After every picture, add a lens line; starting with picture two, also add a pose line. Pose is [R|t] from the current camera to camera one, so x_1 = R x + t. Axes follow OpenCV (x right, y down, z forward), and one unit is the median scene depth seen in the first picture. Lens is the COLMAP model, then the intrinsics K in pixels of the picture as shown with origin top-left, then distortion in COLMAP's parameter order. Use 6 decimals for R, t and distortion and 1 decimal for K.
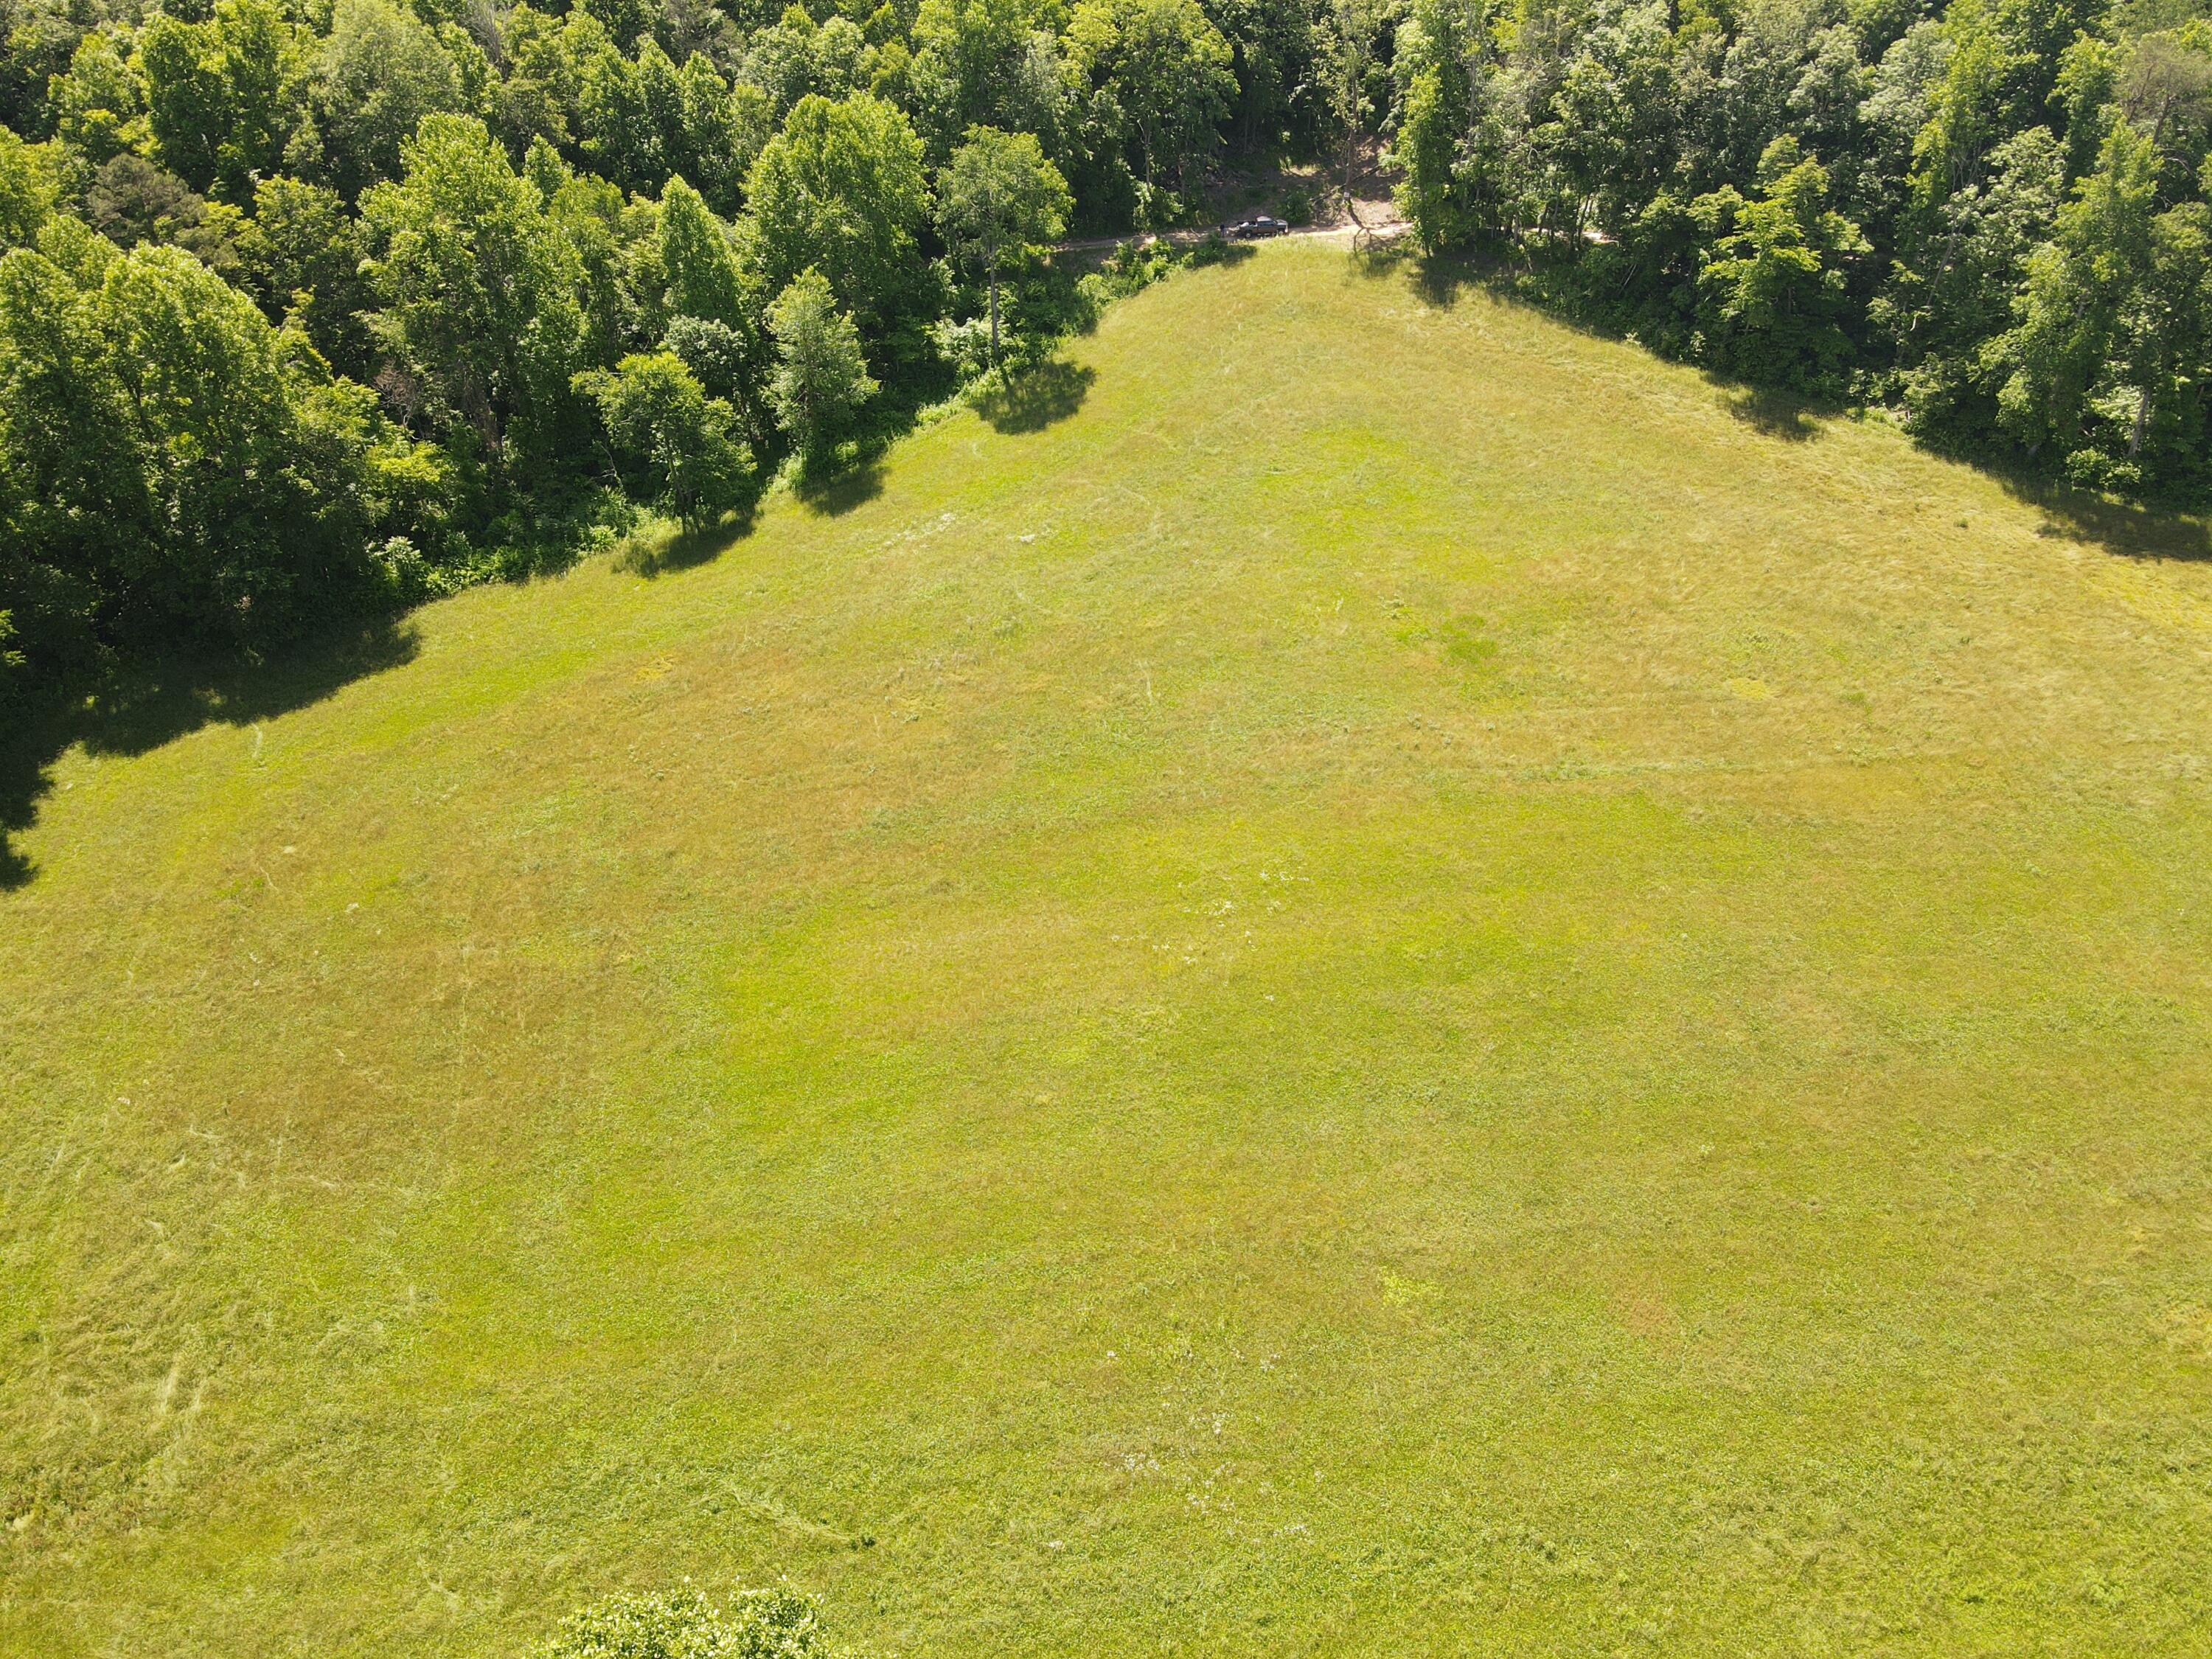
lens RADIAL K [[1625.3, 0, 1114.3], [0, 1625.3, 818.8], [0, 0, 1]] dist [0.020617, 0.002438]
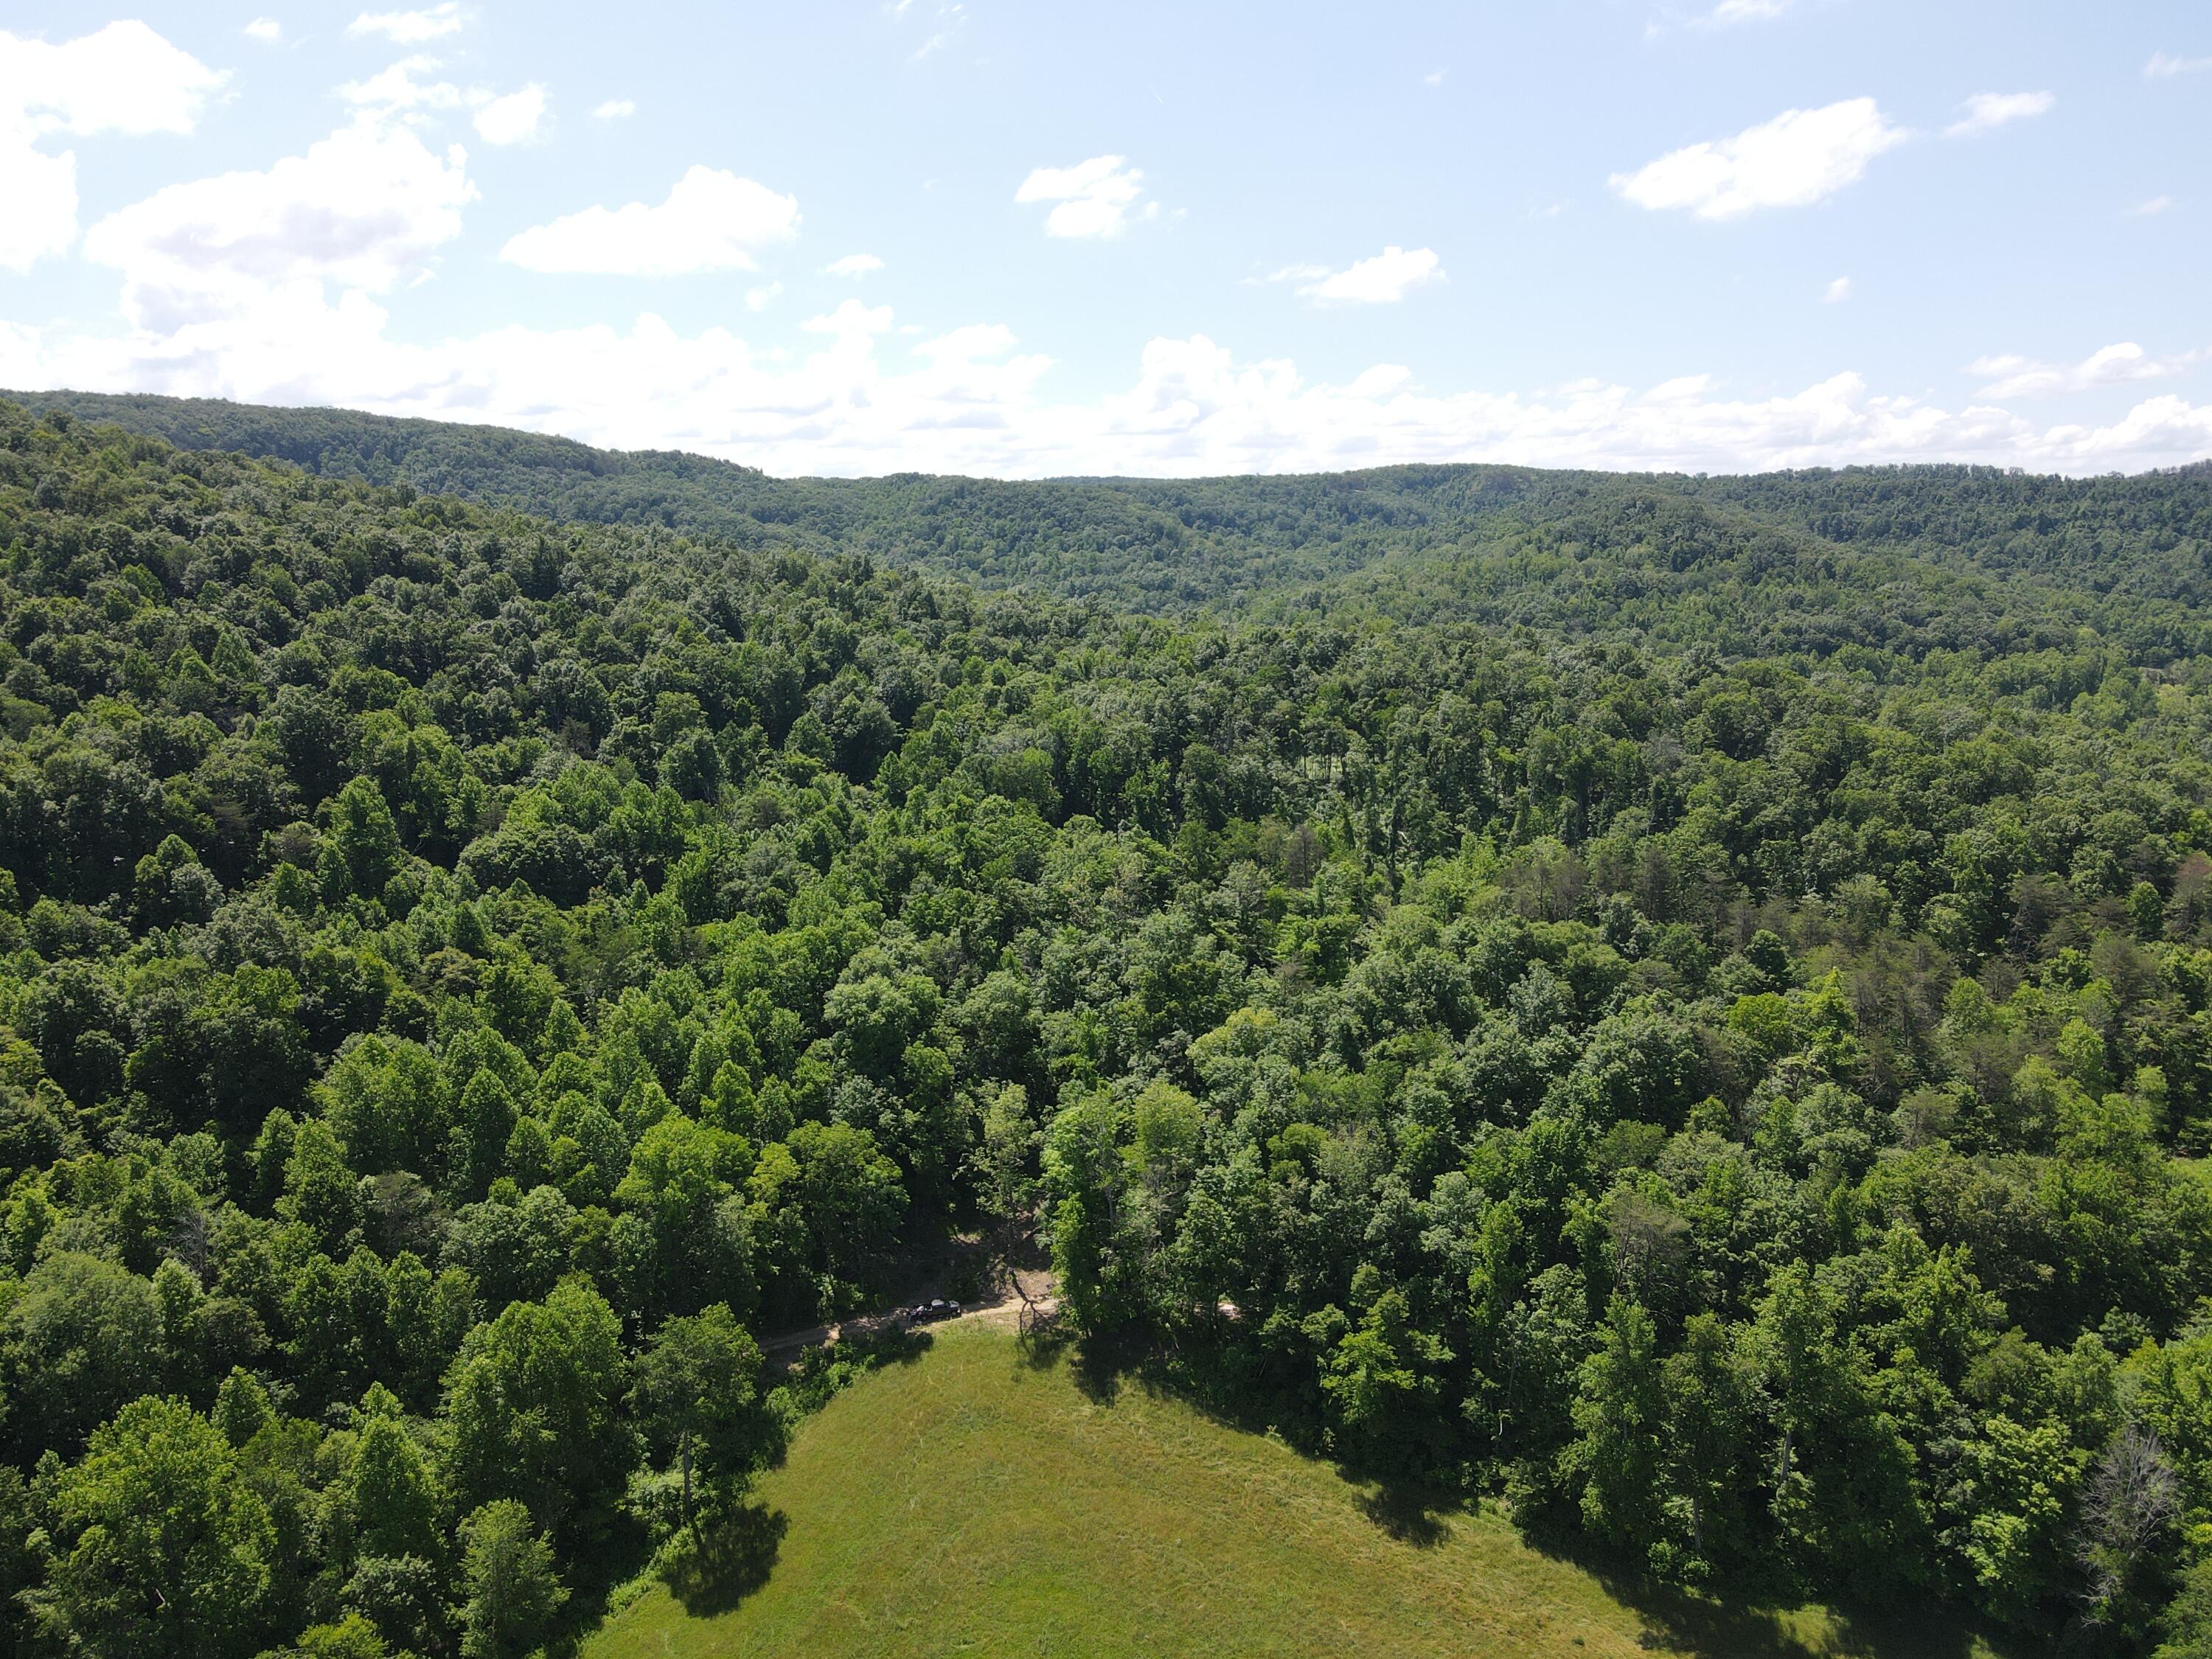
lens RADIAL K [[1625.3, 0, 1115.7], [0, 1625.3, 819.9], [0, 0, 1]] dist [0.020617, 0.002438]
pose [[0.979298, -0.020349, 0.201400, -0.008511], [0.106974, 0.896681, -0.429558, -0.265999], [-0.171851, 0.442210, 0.880294, -0.207064]]
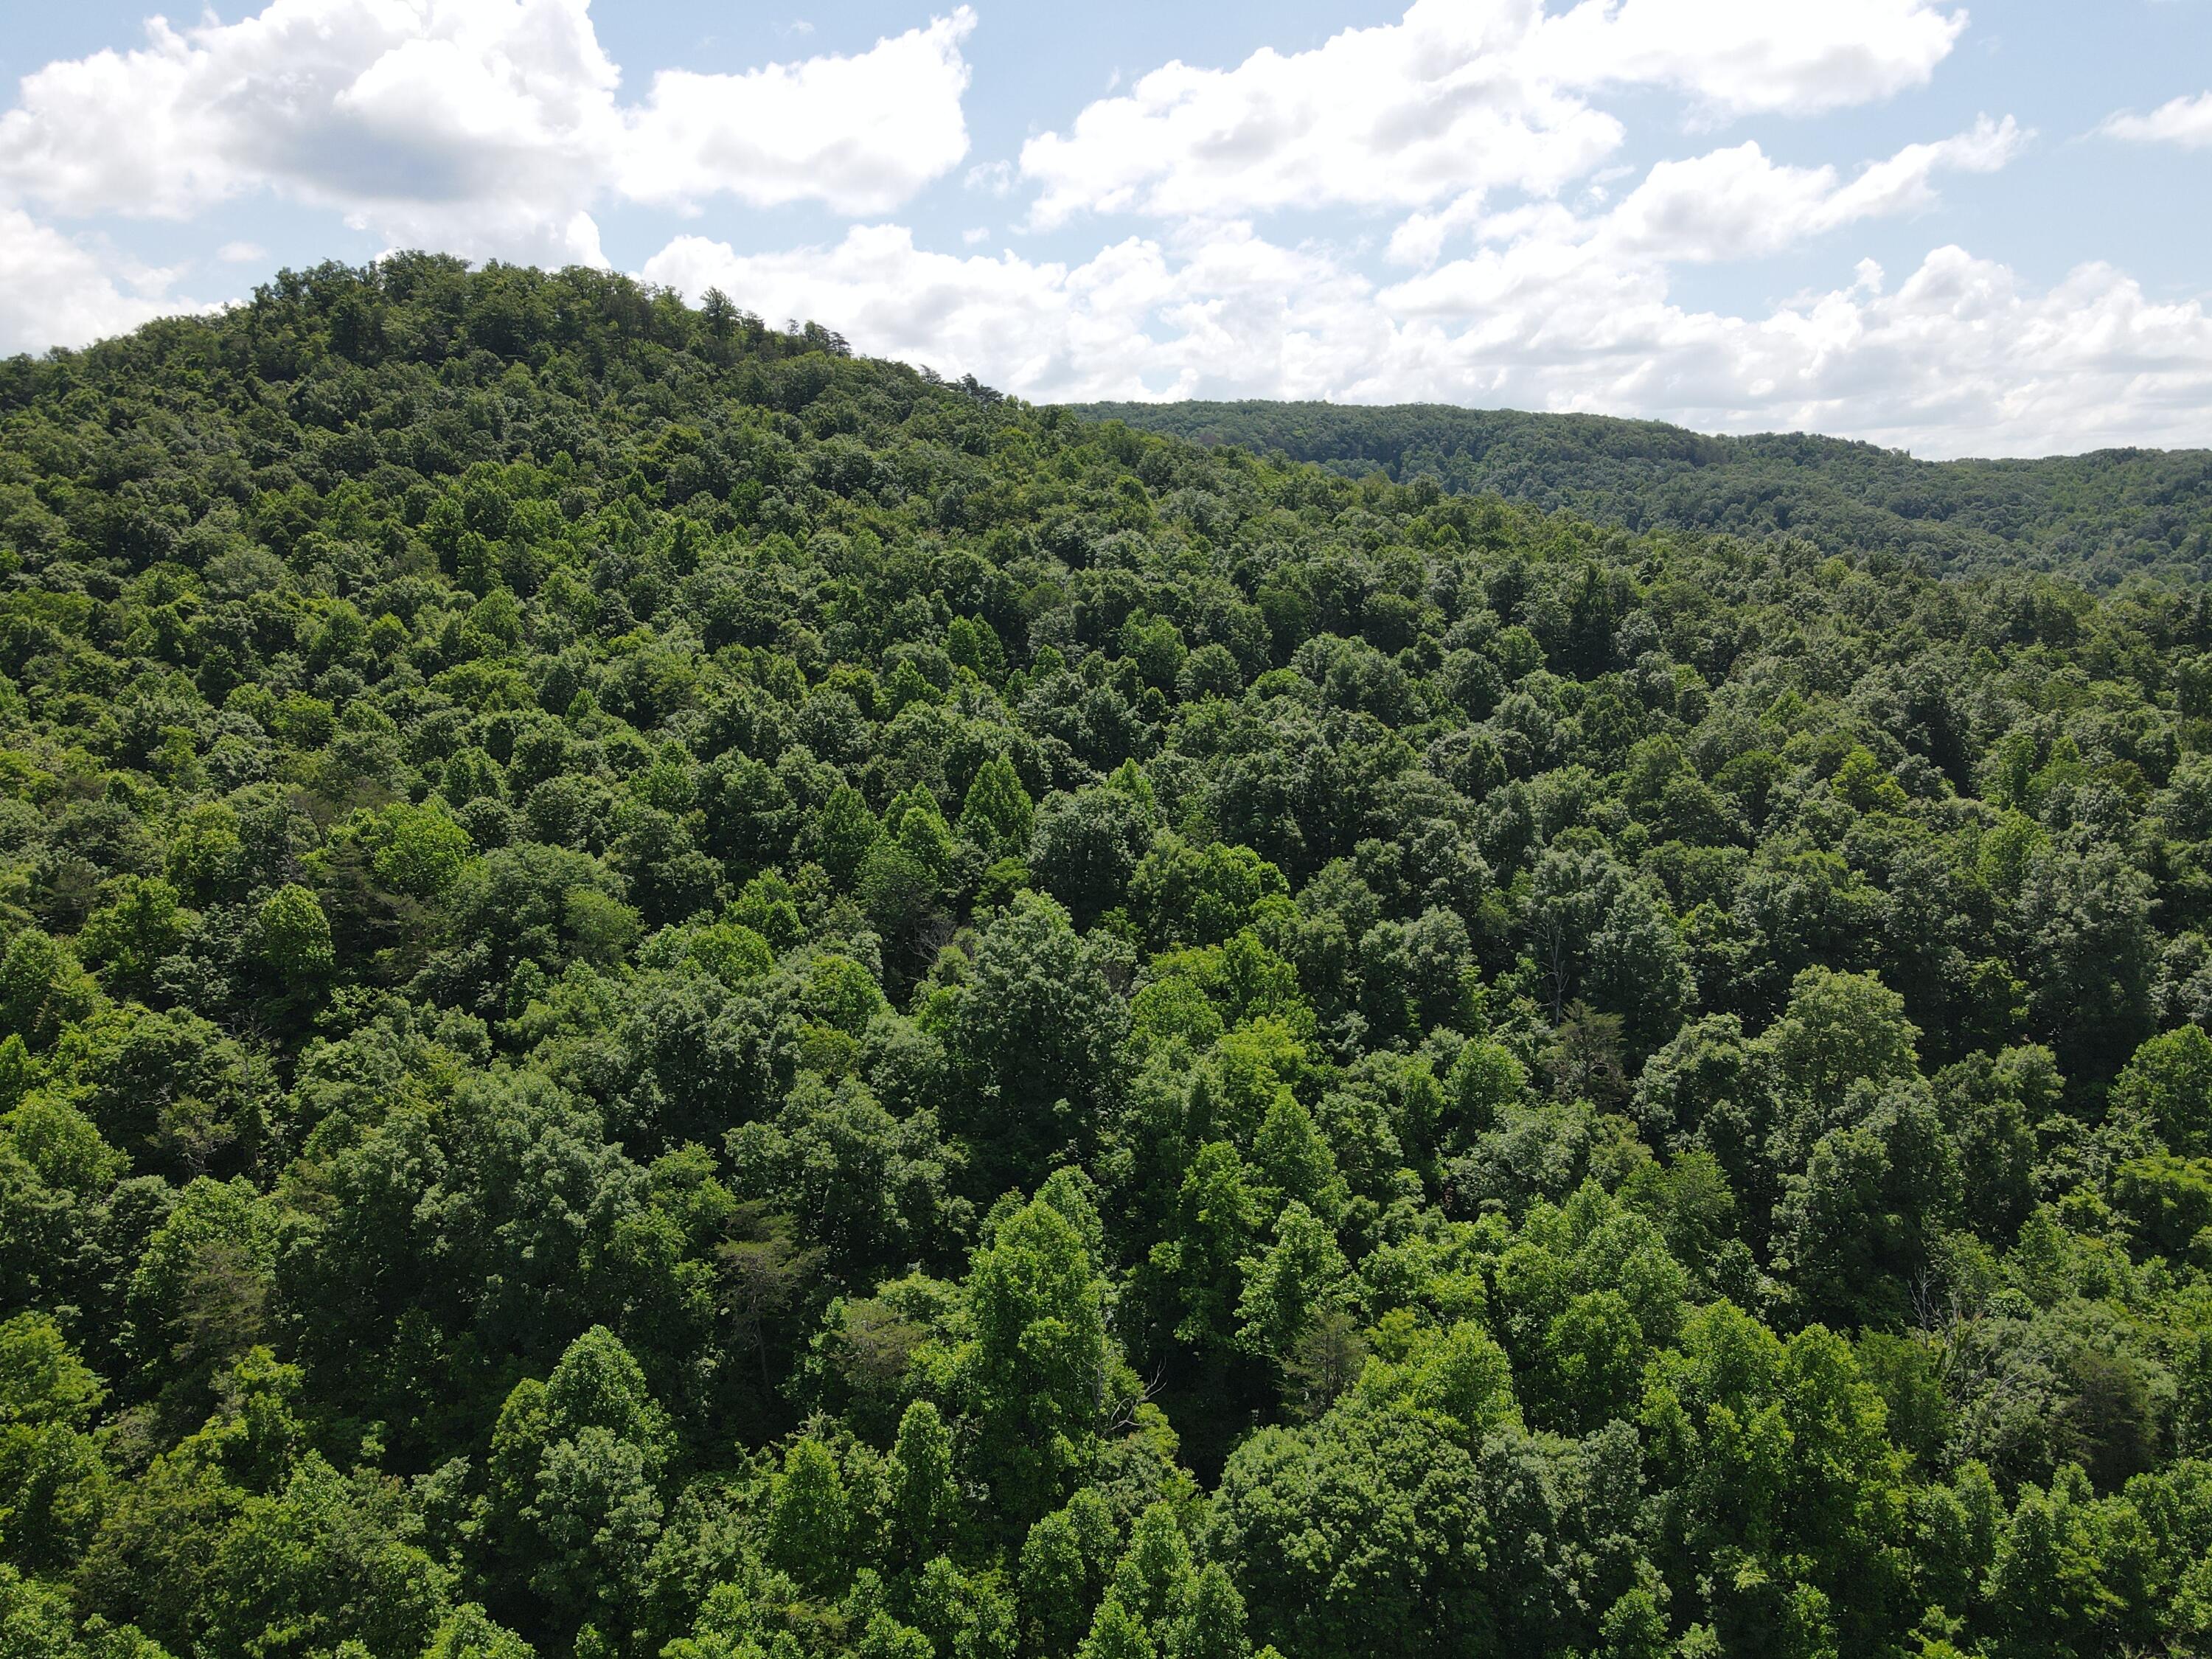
lens RADIAL K [[1625.3, 0, 1105.9], [0, 1625.3, 827.1], [0, 0, 1]] dist [0.020617, 0.002438]
pose [[0.905385, 0.085837, -0.415824, -0.166207], [-0.256143, 0.891489, -0.373681, -1.184600], [0.338627, 0.444836, 0.829128, 0.998664]]
